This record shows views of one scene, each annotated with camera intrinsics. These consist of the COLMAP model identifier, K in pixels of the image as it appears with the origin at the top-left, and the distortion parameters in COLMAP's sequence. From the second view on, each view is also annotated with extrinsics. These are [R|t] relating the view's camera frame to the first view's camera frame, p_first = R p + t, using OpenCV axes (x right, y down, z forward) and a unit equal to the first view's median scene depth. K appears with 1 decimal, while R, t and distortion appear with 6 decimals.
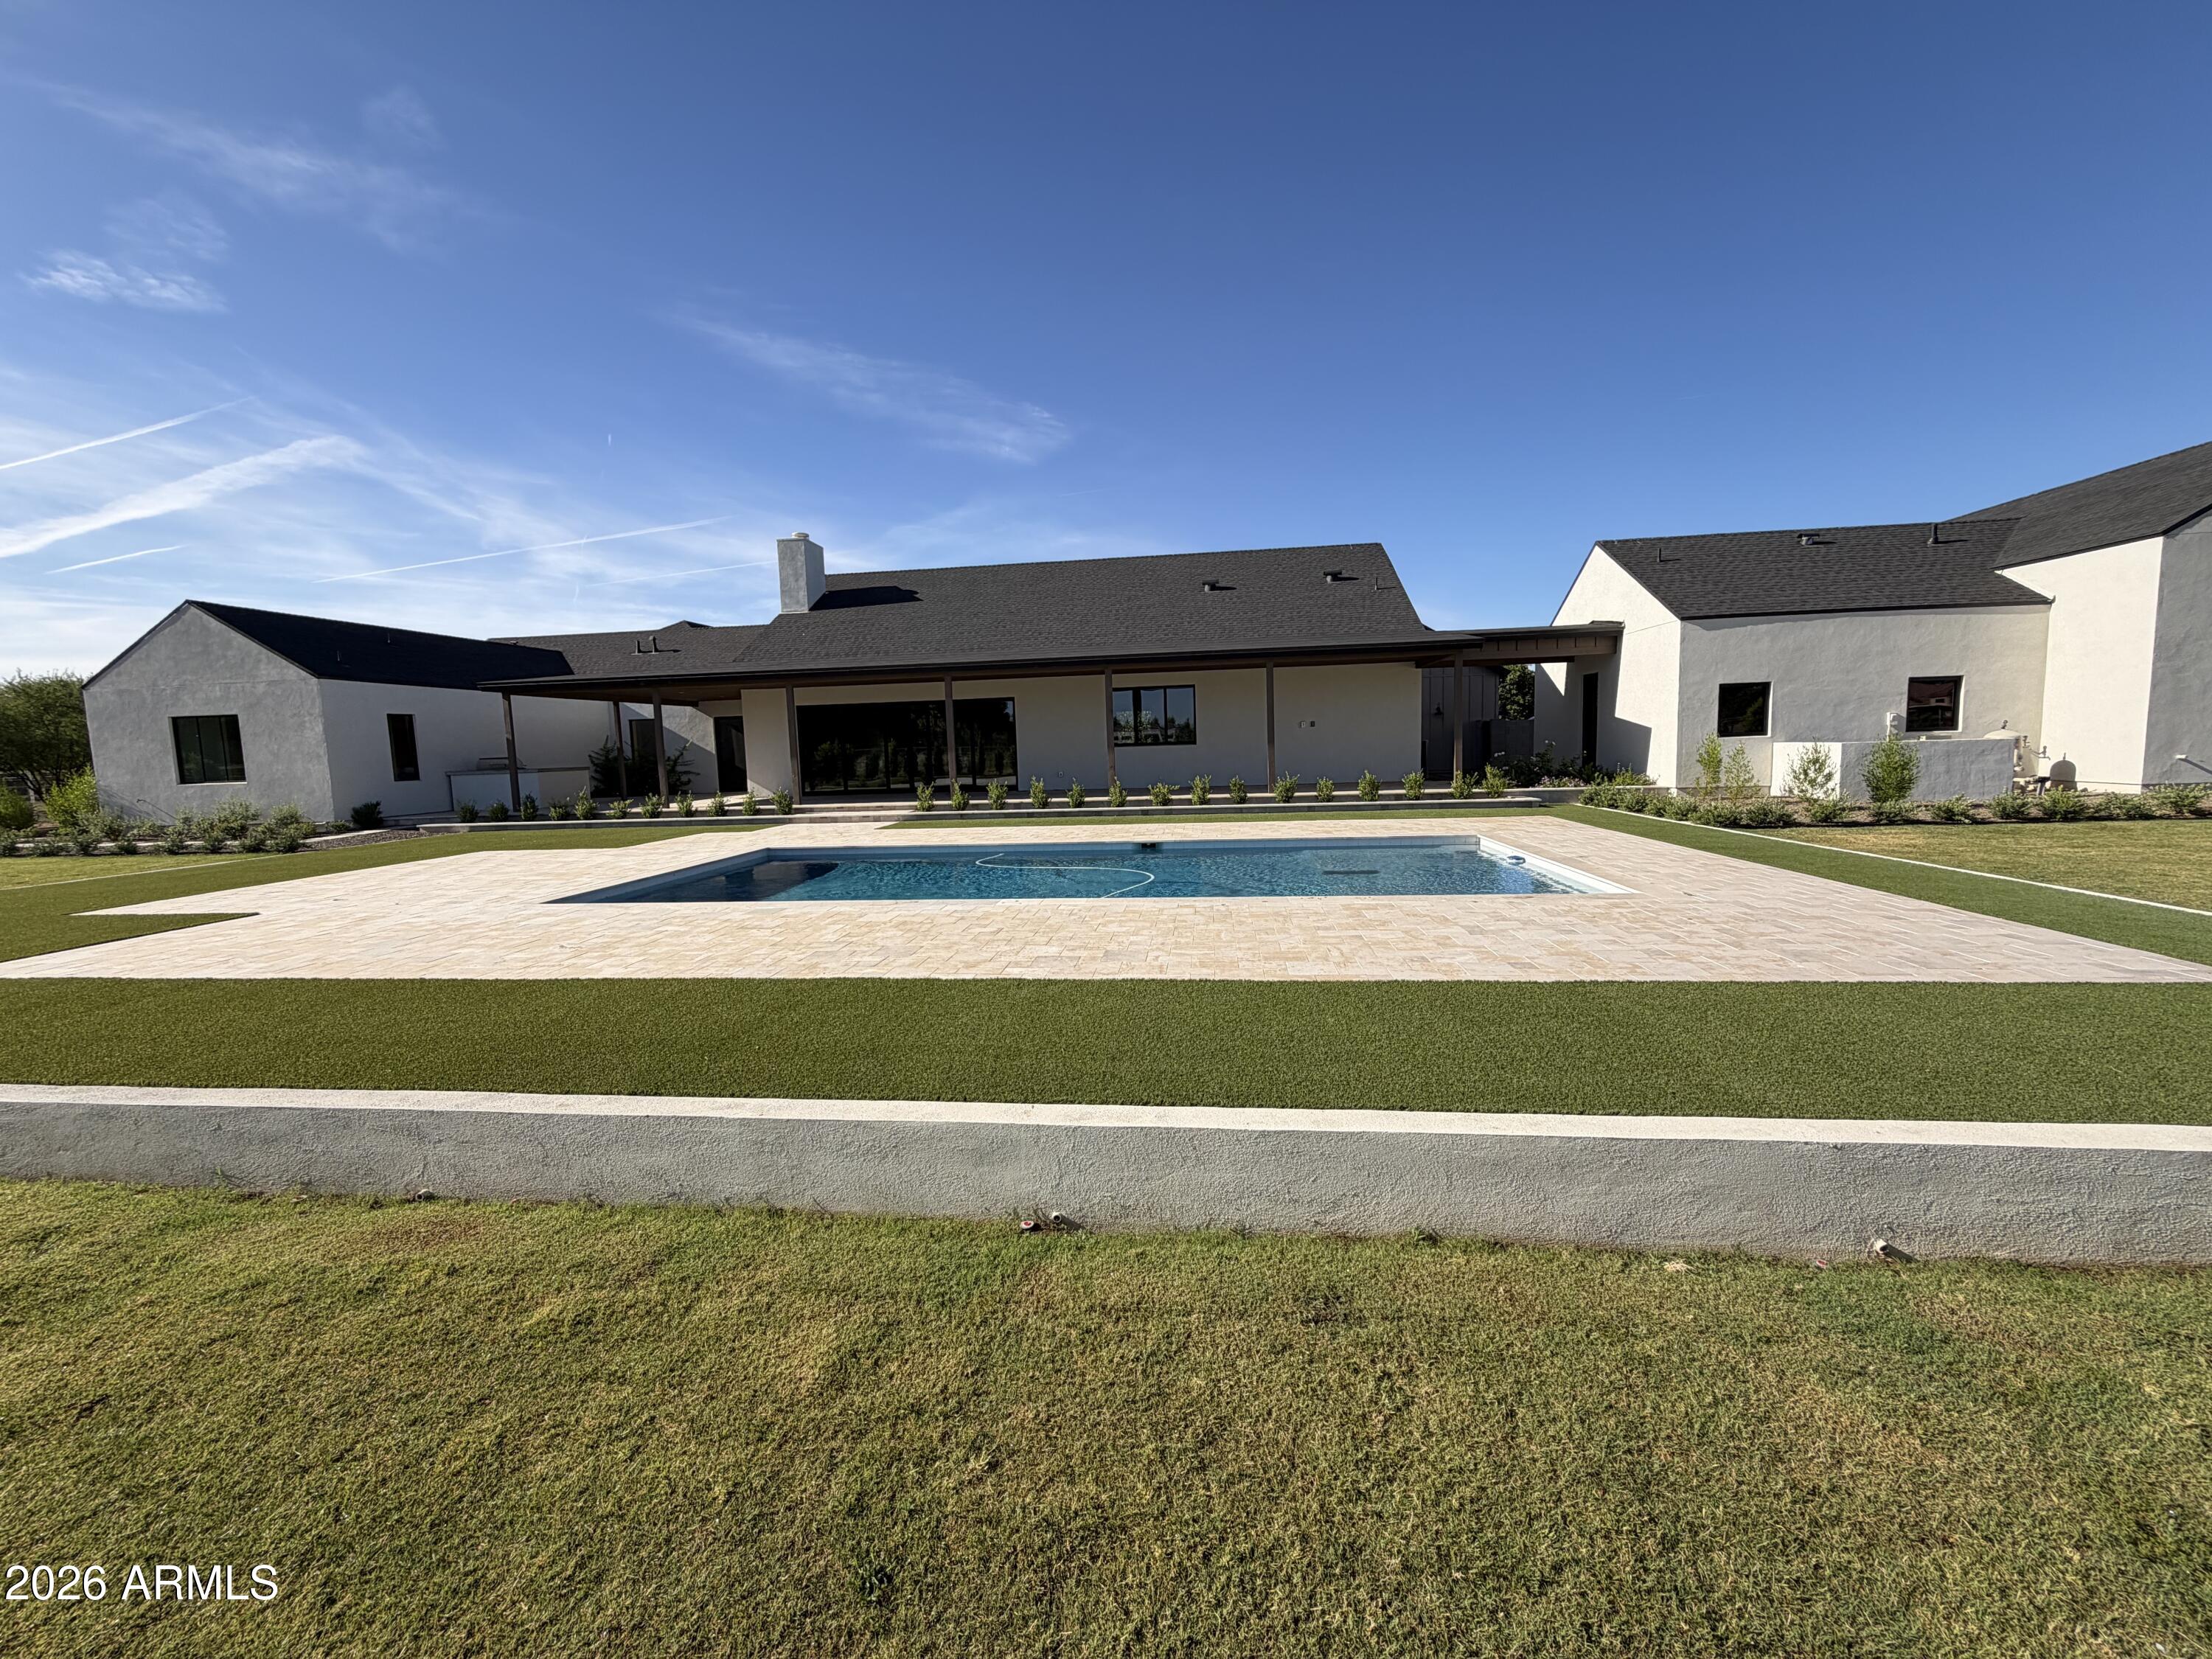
lens RADIAL K [[887.6, 0, 1106.0], [0, 887.6, 829.5], [0, 0, 1]] dist [-0.000417, -0.000270]
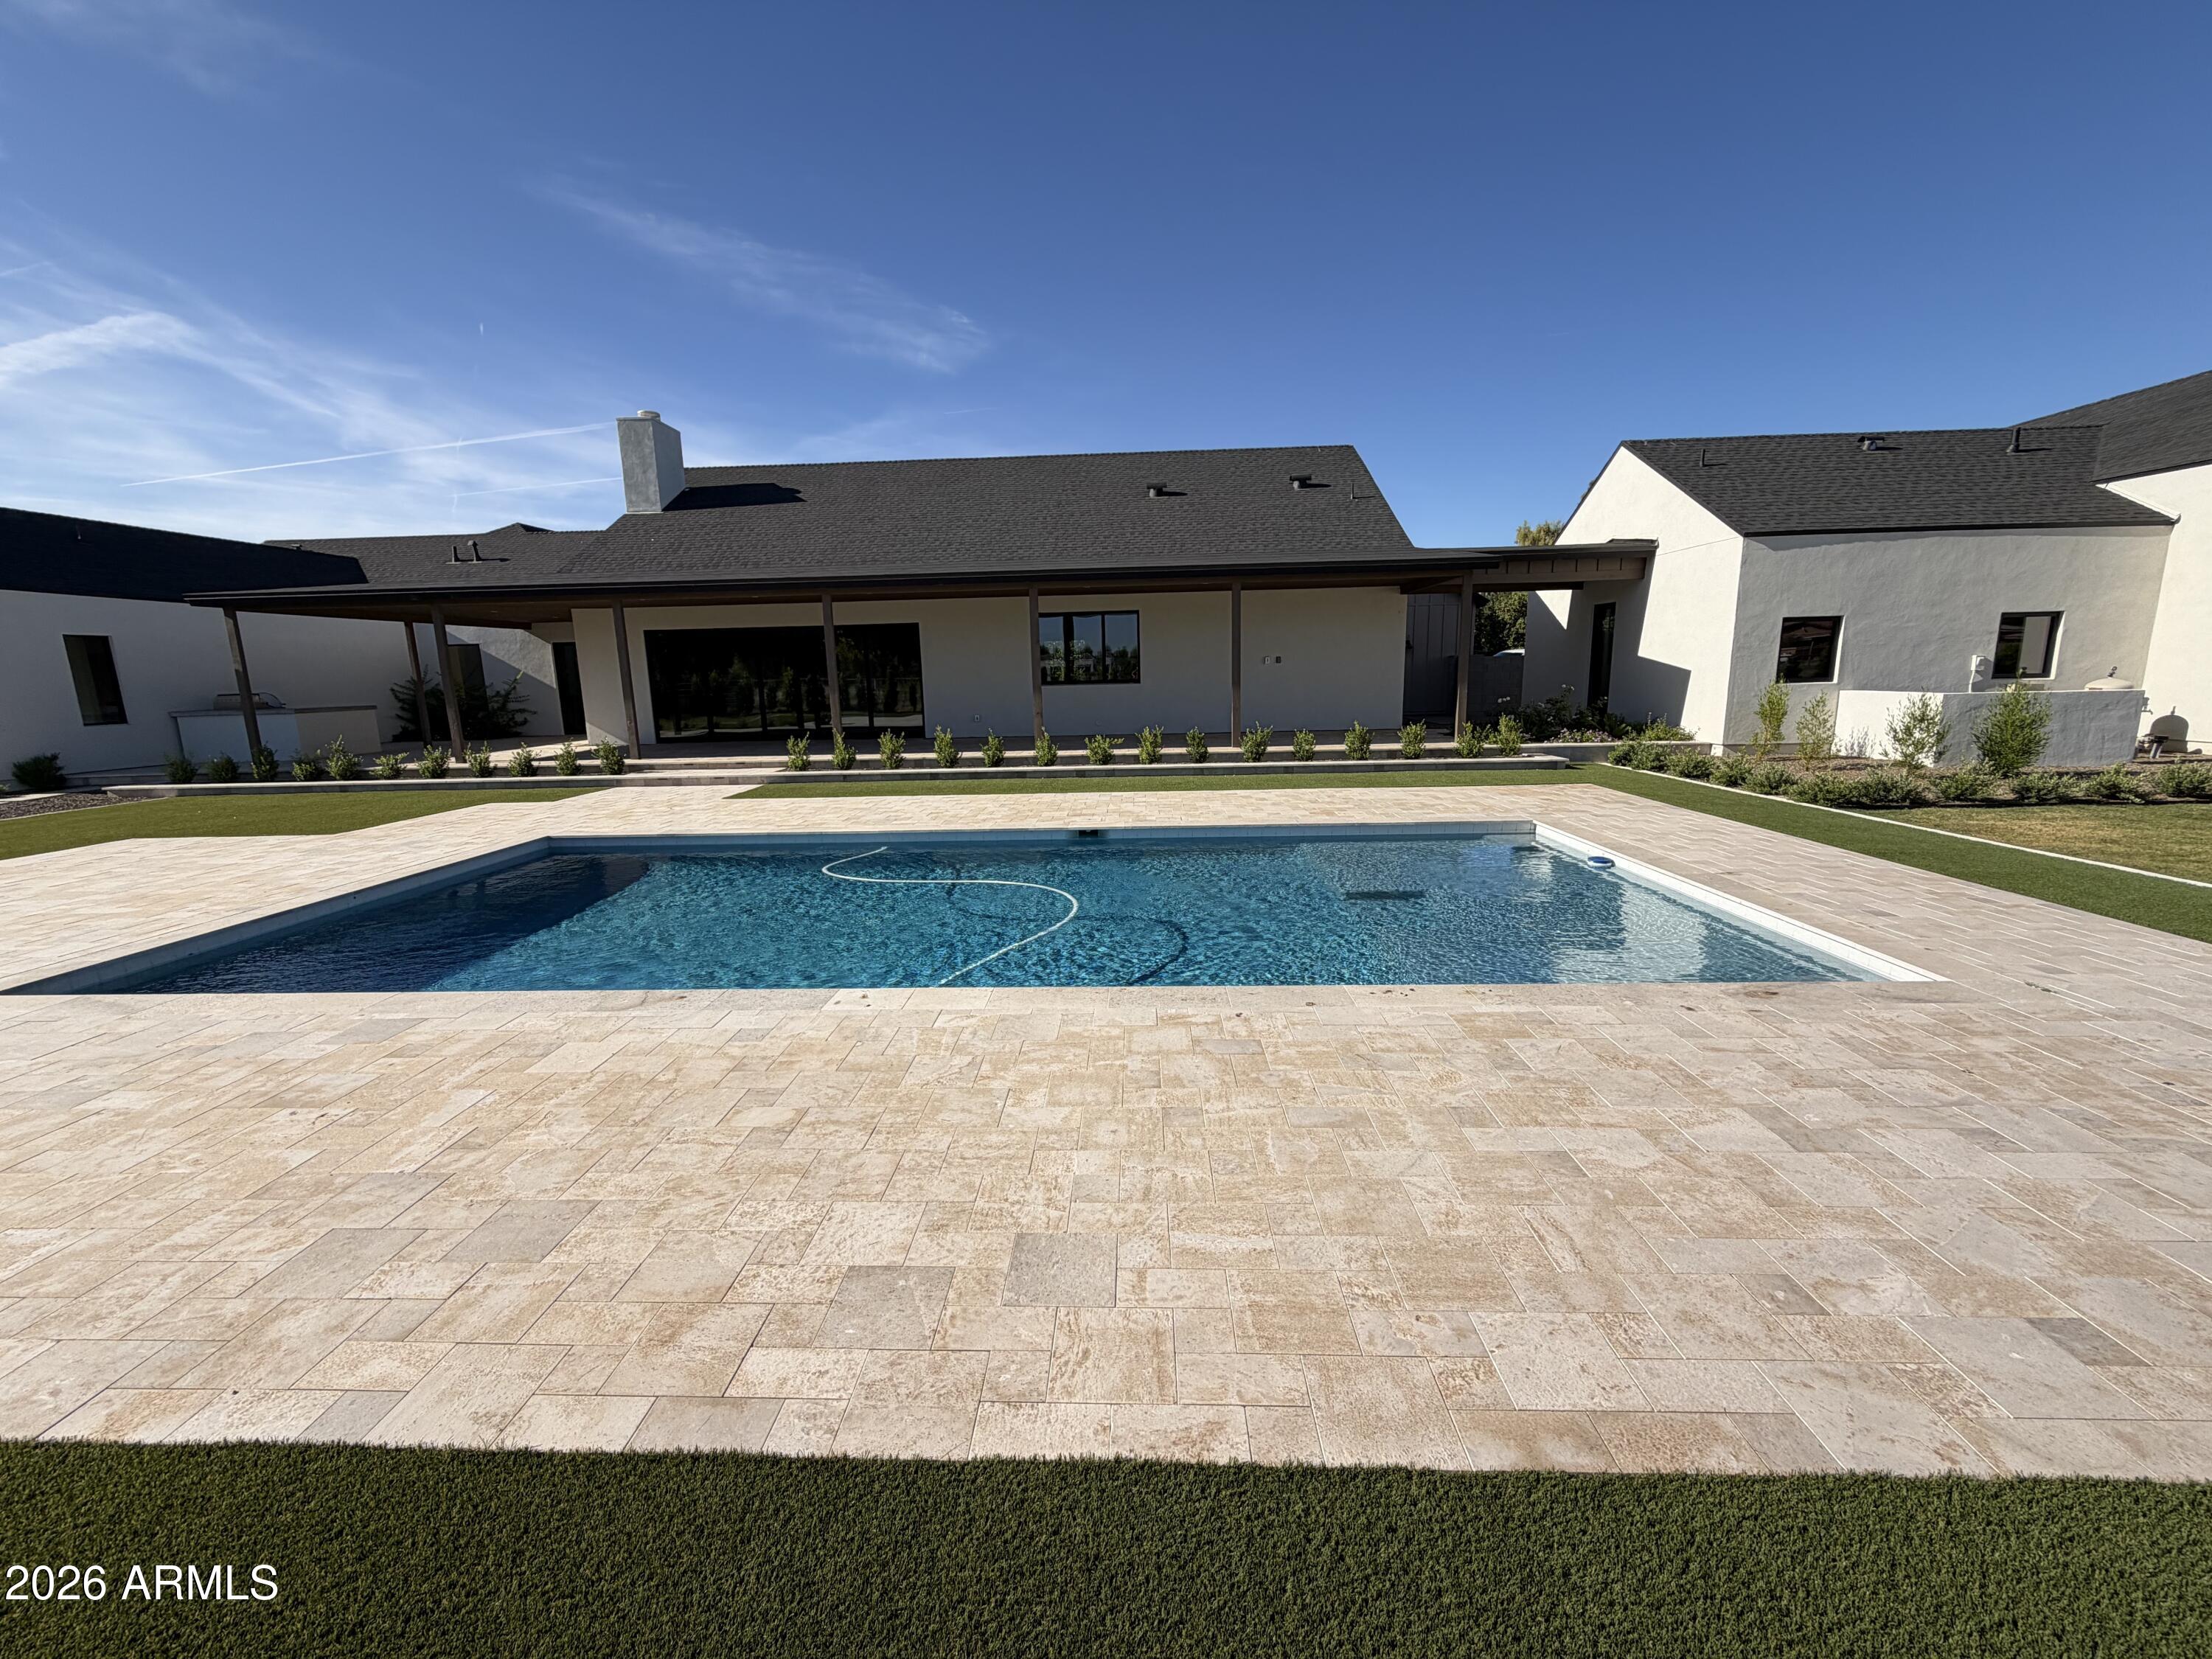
lens RADIAL K [[887.6, 0, 1106.0], [0, 887.6, 829.5], [0, 0, 1]] dist [-0.000417, -0.000270]
pose [[0.996554, -0.006326, 0.082701, 0.000625], [-0.000247, 0.996857, 0.079227, -0.029467], [-0.082942, -0.078975, 0.993420, 0.193679]]
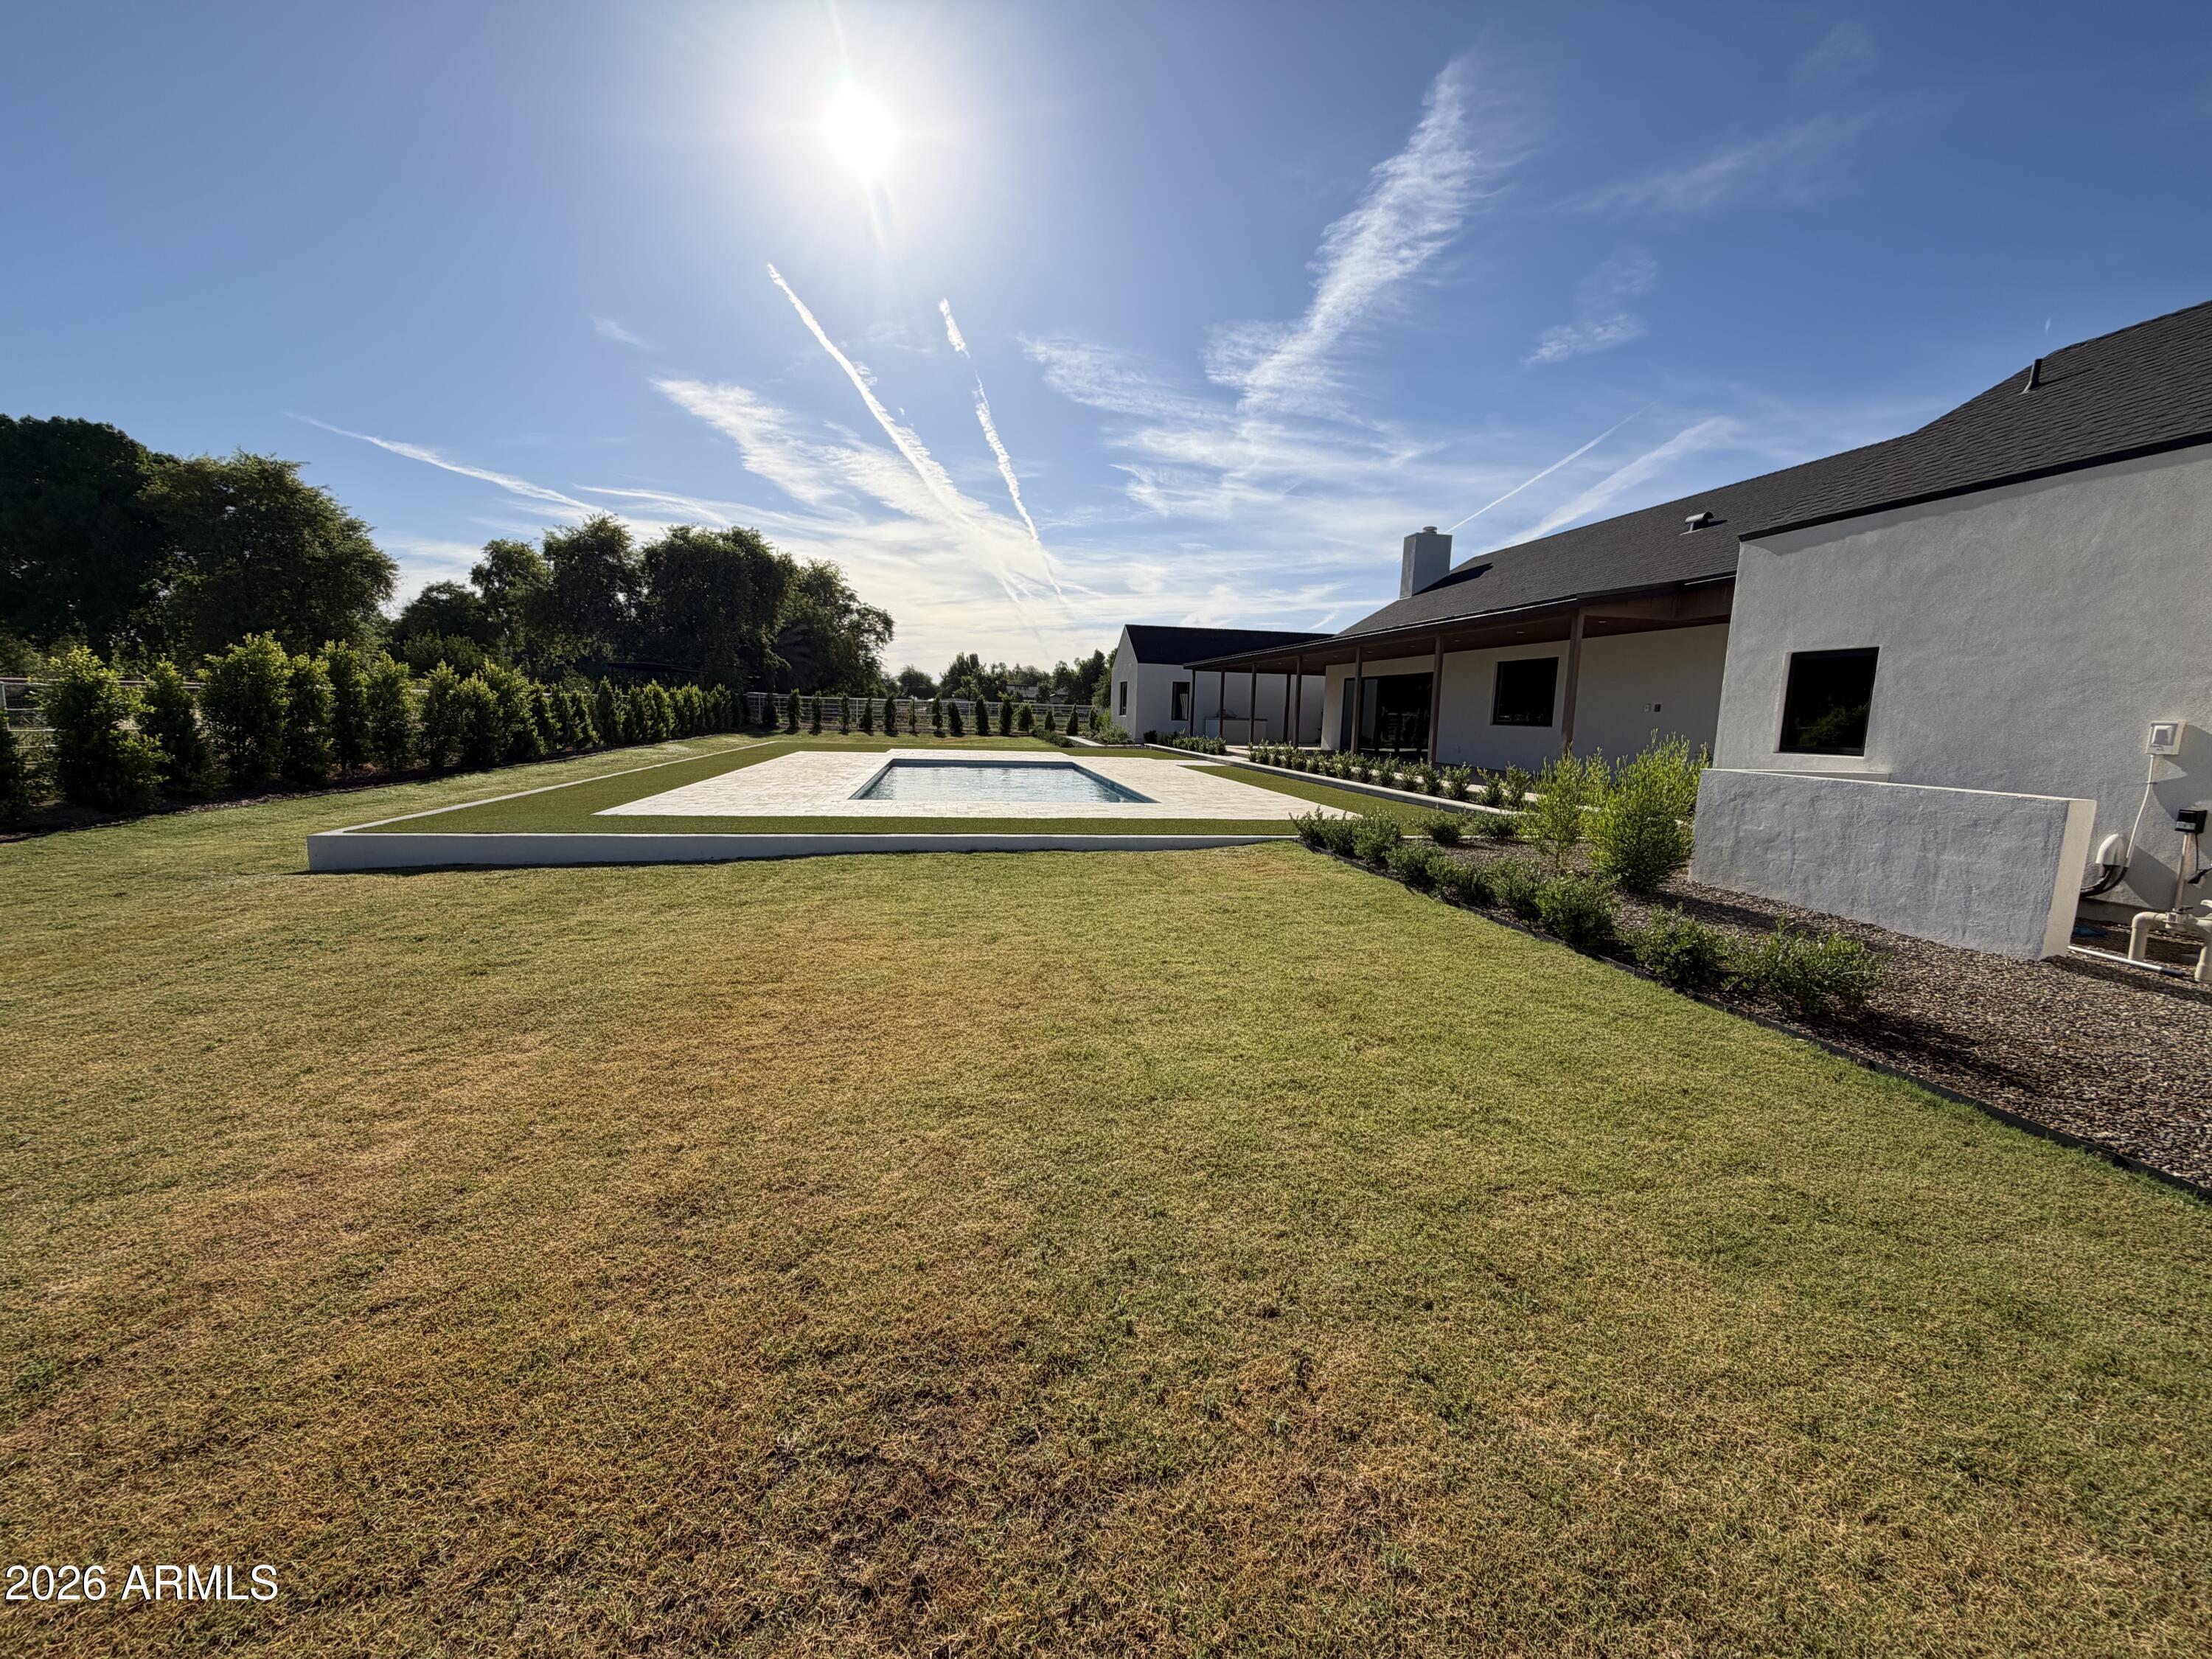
lens RADIAL K [[878.5, 0, 1106.0], [0, 878.5, 829.5], [0, 0, 1]] dist [0.015865, -0.000124]
pose [[0.294555, 0.169551, -0.940473, 0.946972], [-0.132249, 0.981898, 0.135599, -0.067154], [0.946440, 0.084435, 0.311645, 0.390034]]
